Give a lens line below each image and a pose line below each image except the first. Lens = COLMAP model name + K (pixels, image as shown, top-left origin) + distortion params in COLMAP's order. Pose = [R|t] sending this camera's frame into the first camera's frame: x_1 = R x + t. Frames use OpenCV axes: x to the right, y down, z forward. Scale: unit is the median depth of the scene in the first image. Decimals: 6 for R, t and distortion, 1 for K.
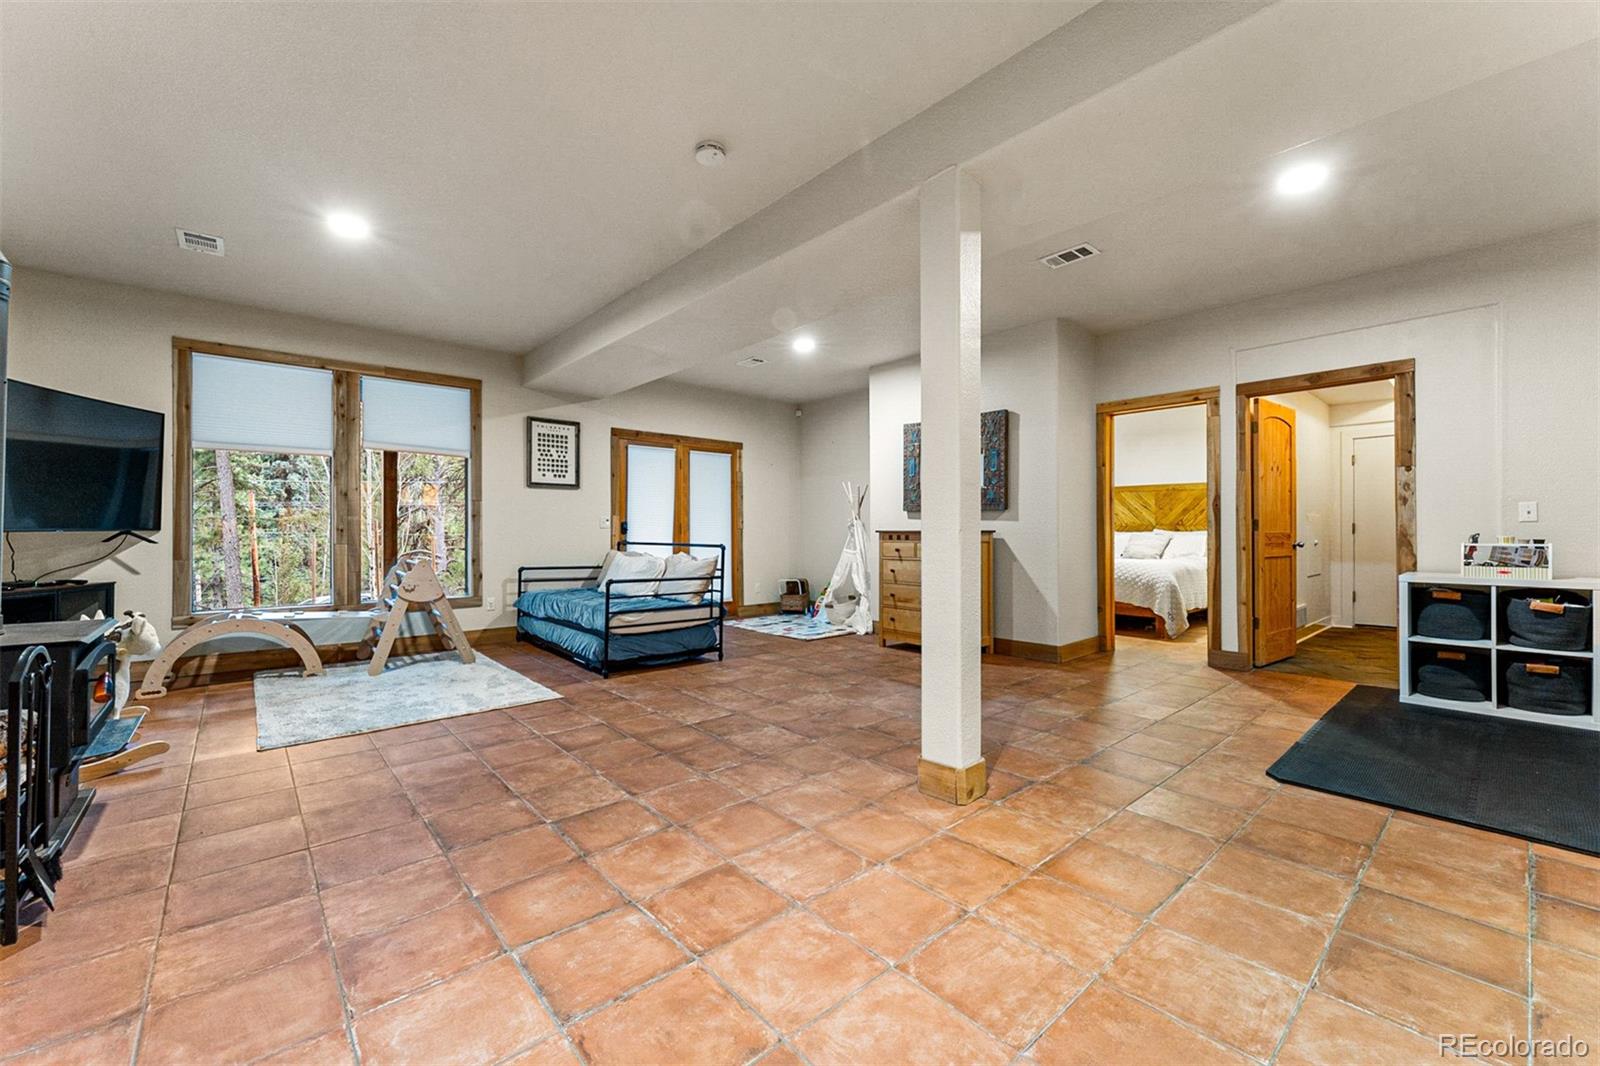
lens RADIAL K [[635.9, 0, 793.7], [0, 635.9, 528.5], [0, 0, 1]] dist [-0.000287, 0.000223]
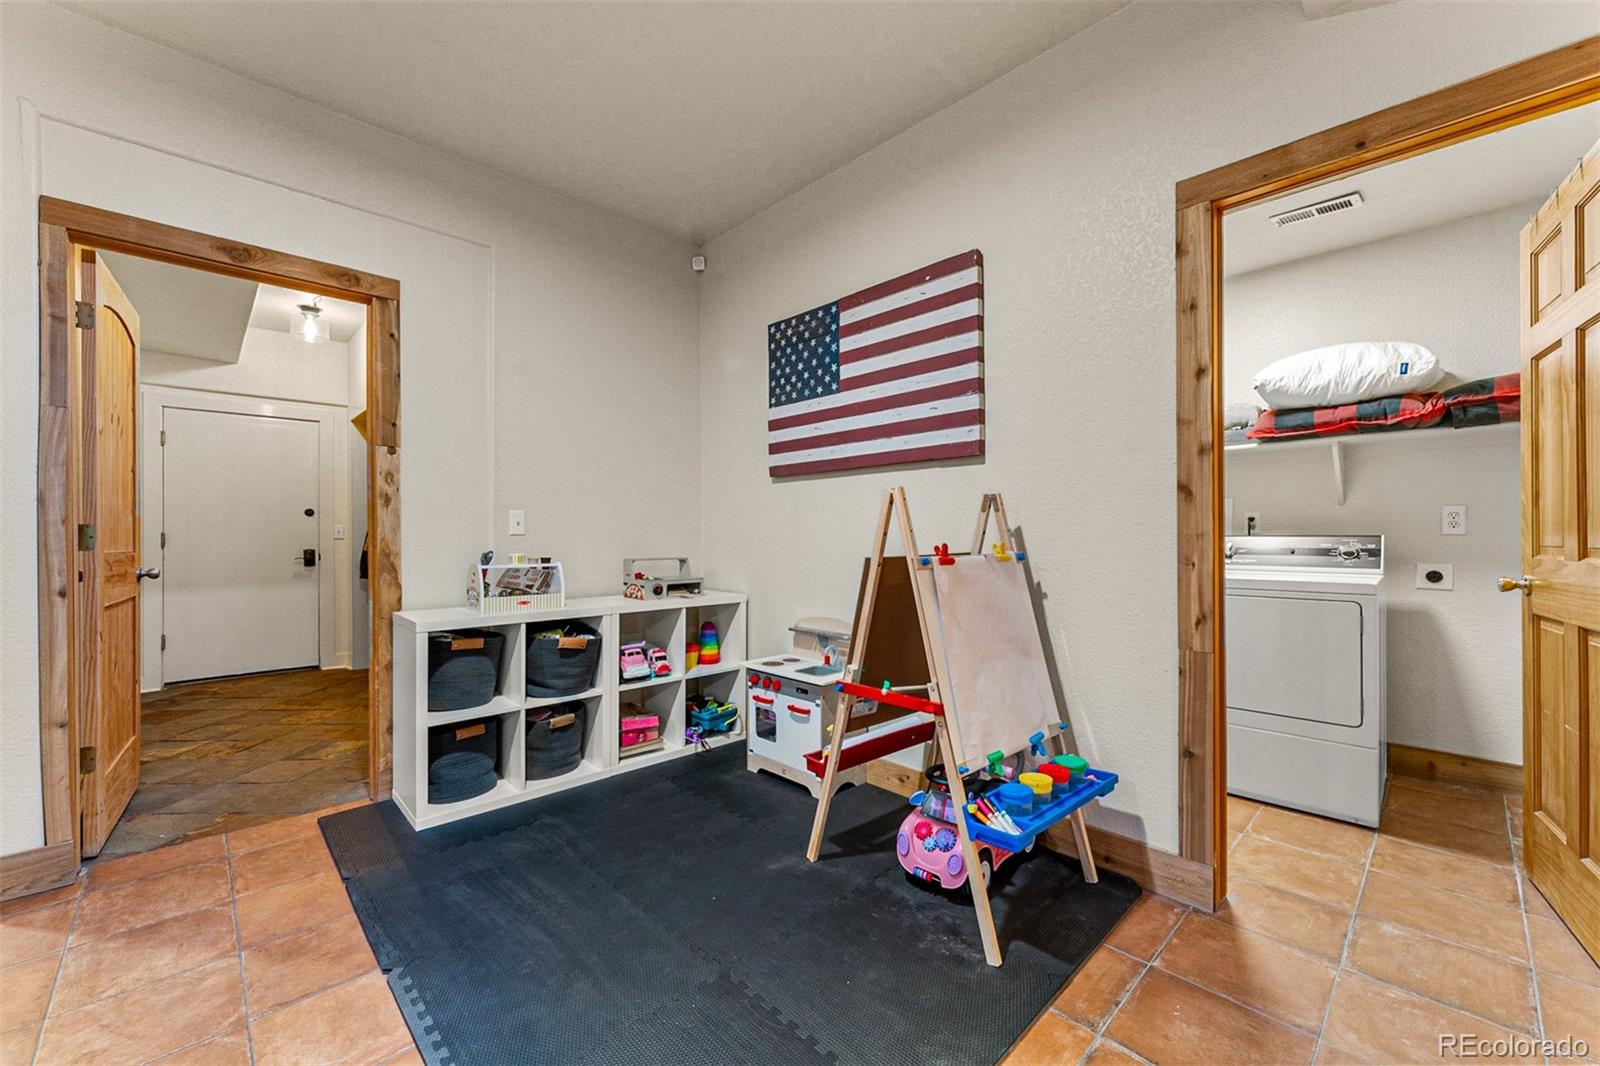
lens RADIAL K [[635.9, 0, 806.3], [0, 635.9, 537.3], [0, 0, 1]] dist [-0.000287, 0.000223]
pose [[-0.056008, 0.001130, 0.998430, 0.329991], [-0.003615, 0.999993, -0.001335, -0.008234], [-0.998424, -0.003684, -0.056003, 0.670085]]
